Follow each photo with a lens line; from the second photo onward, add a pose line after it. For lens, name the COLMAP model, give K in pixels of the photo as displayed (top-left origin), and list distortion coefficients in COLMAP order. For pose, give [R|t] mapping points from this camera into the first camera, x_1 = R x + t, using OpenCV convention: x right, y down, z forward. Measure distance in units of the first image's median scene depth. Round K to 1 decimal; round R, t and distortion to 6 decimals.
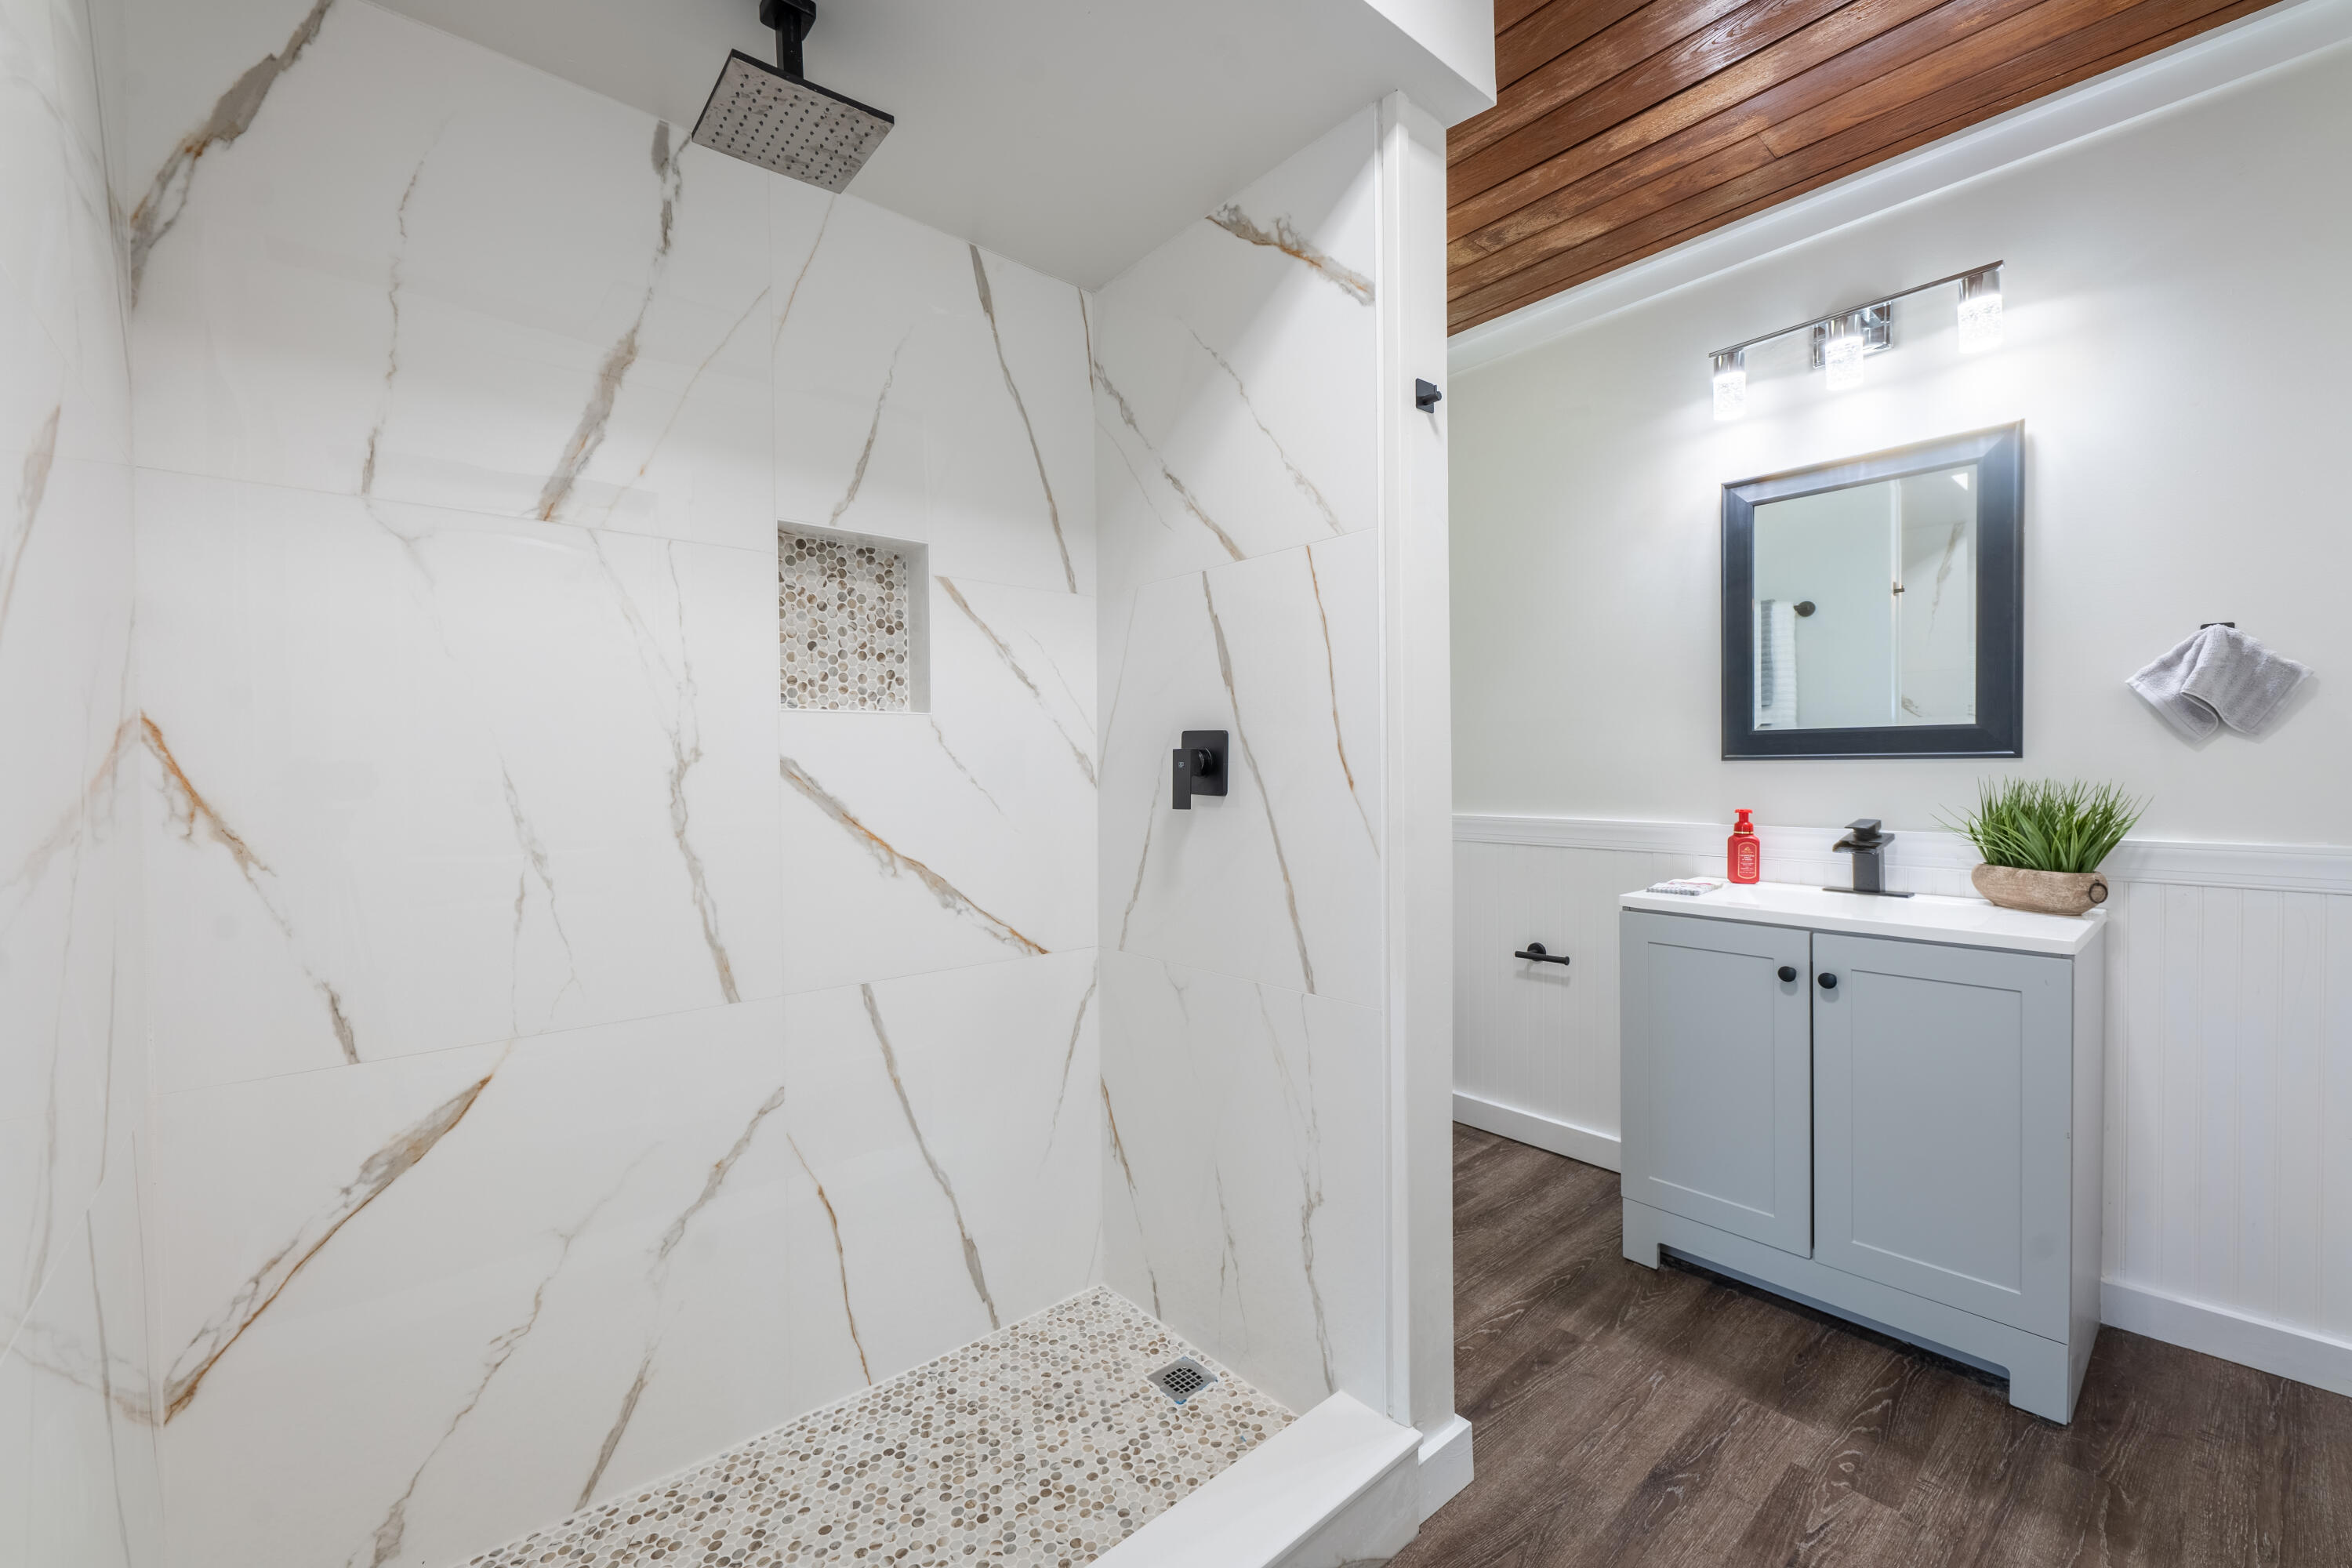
lens RADIAL K [[945.9, 0, 1176.3], [0, 945.9, 788.8], [0, 0, 1]] dist [-0.000045, -0.003261]
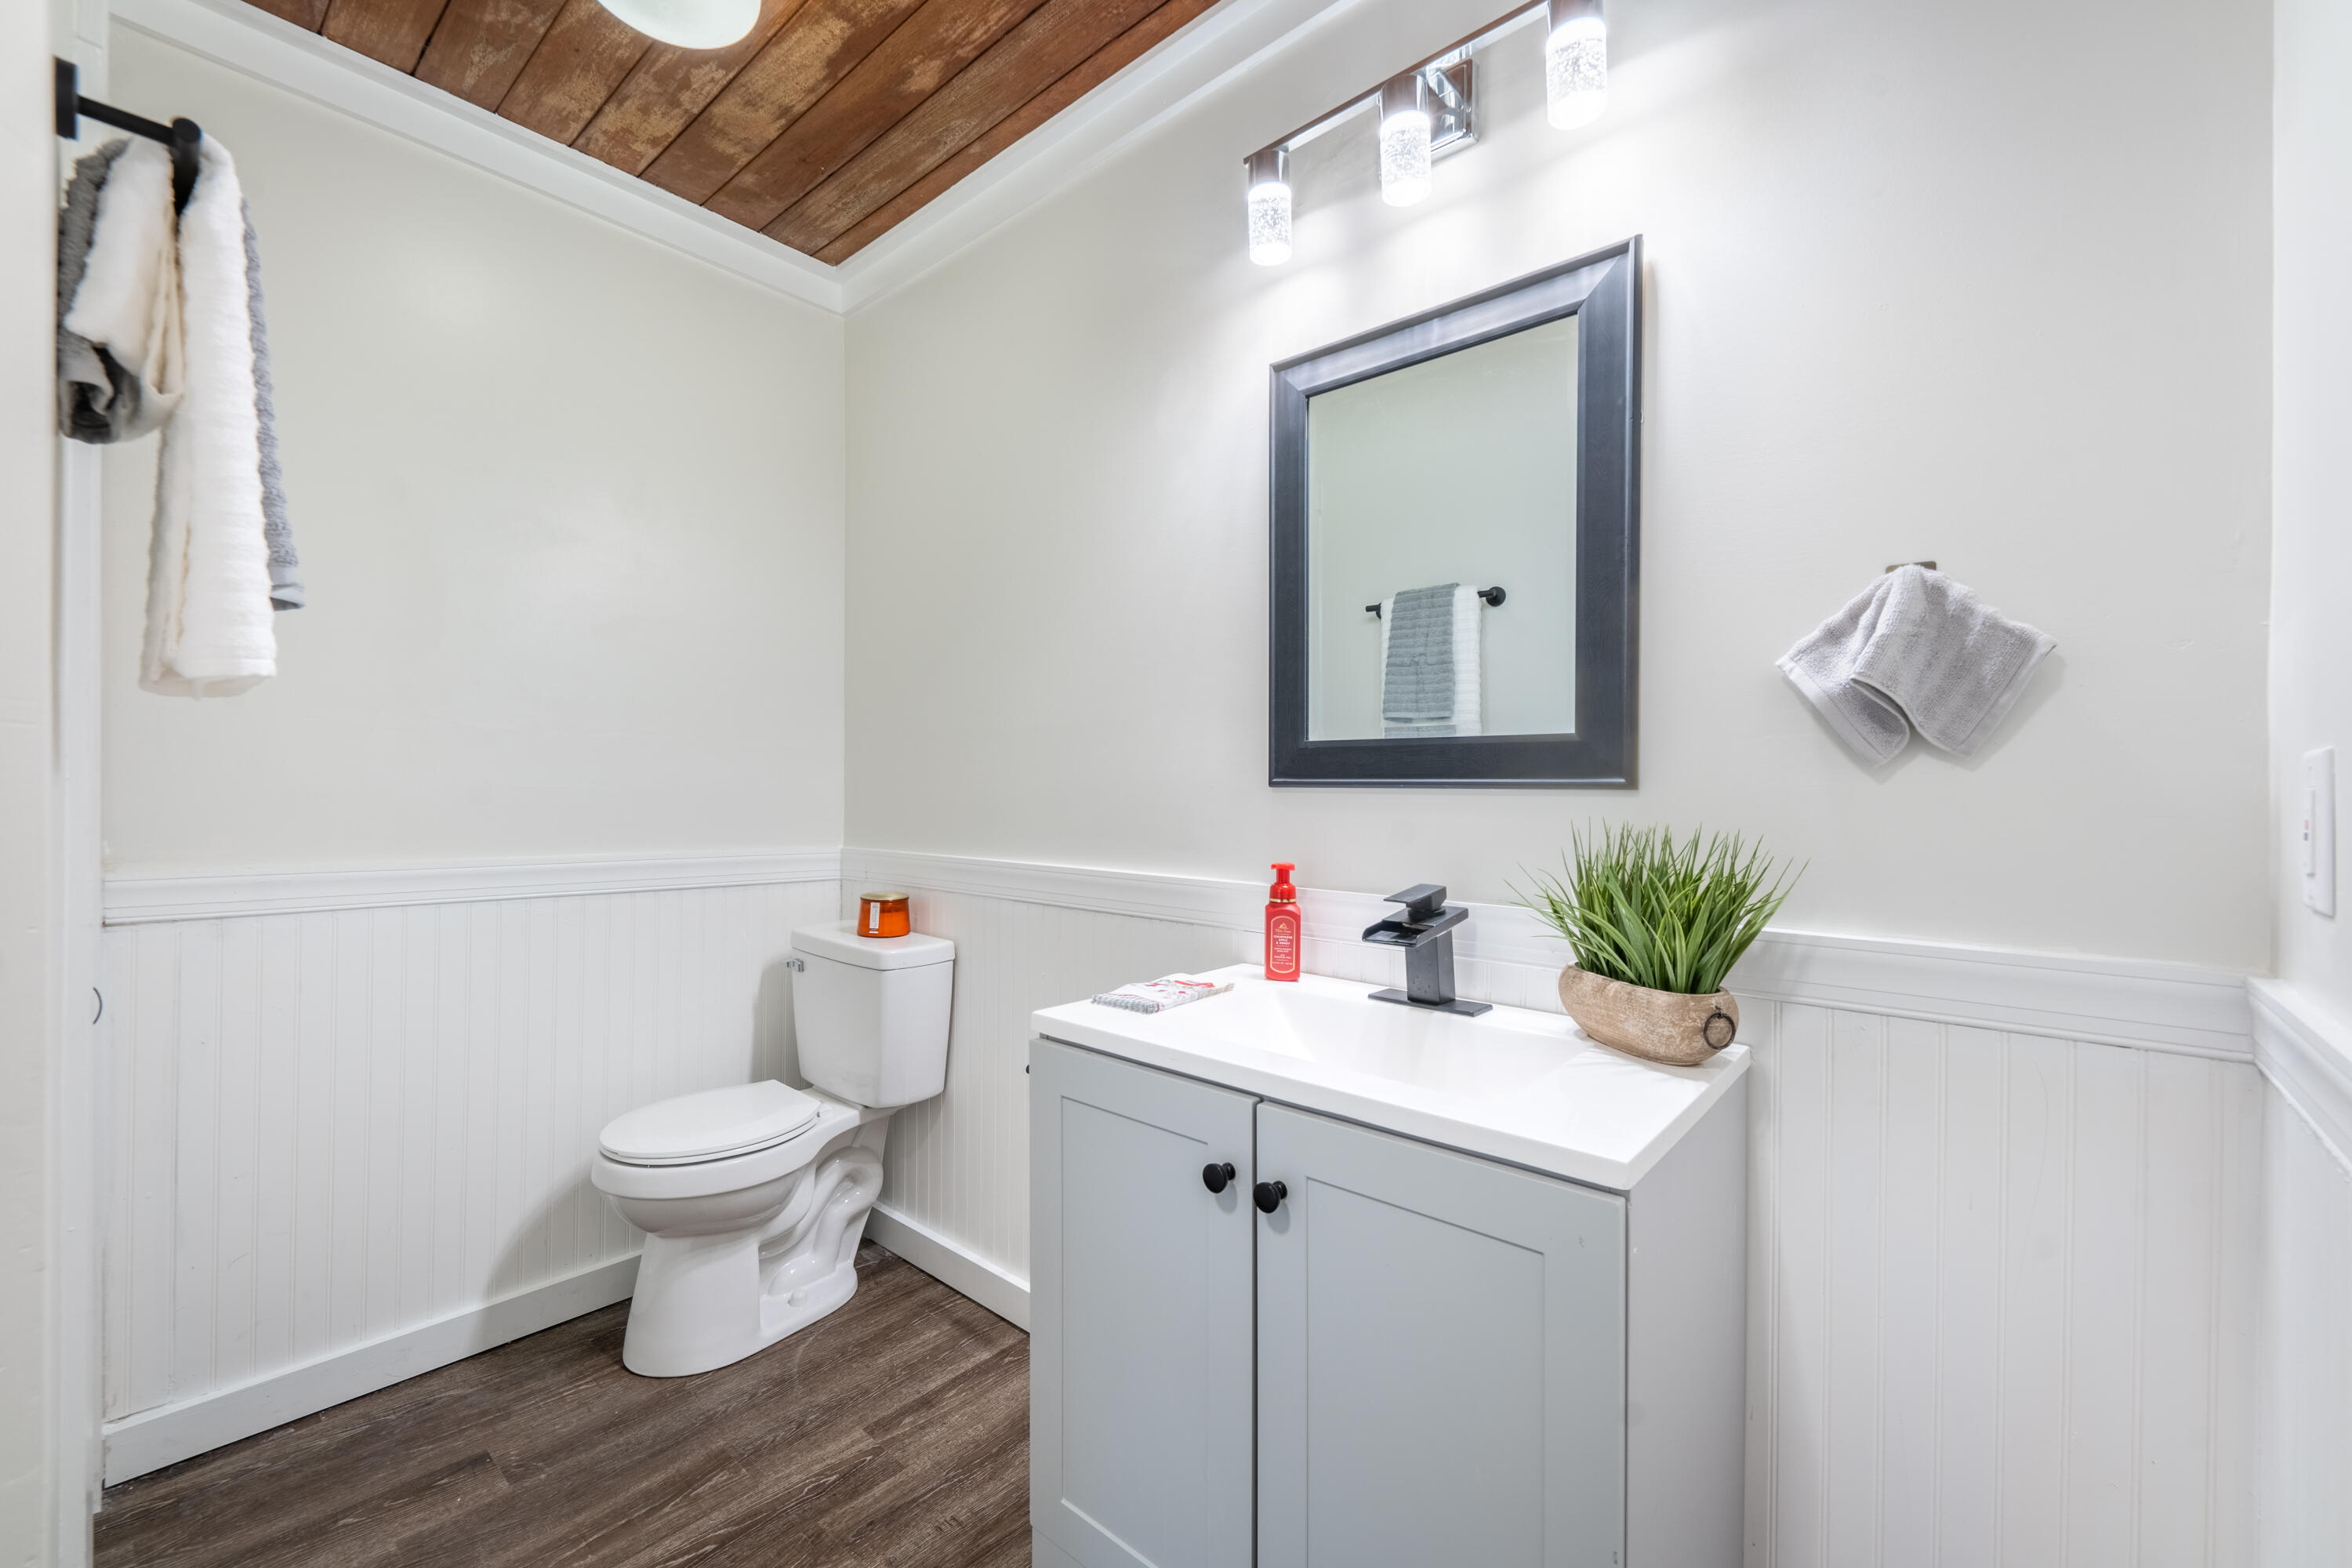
lens RADIAL K [[972.0, 0, 1173.9], [0, 972.0, 802.5], [0, 0, 1]] dist [-0.000045, 0.000000]
pose [[0.989695, 0.013046, 0.142596, 0.545521], [-0.011985, 0.999894, -0.008294, -0.016924], [-0.142689, 0.006500, 0.989746, 0.449633]]
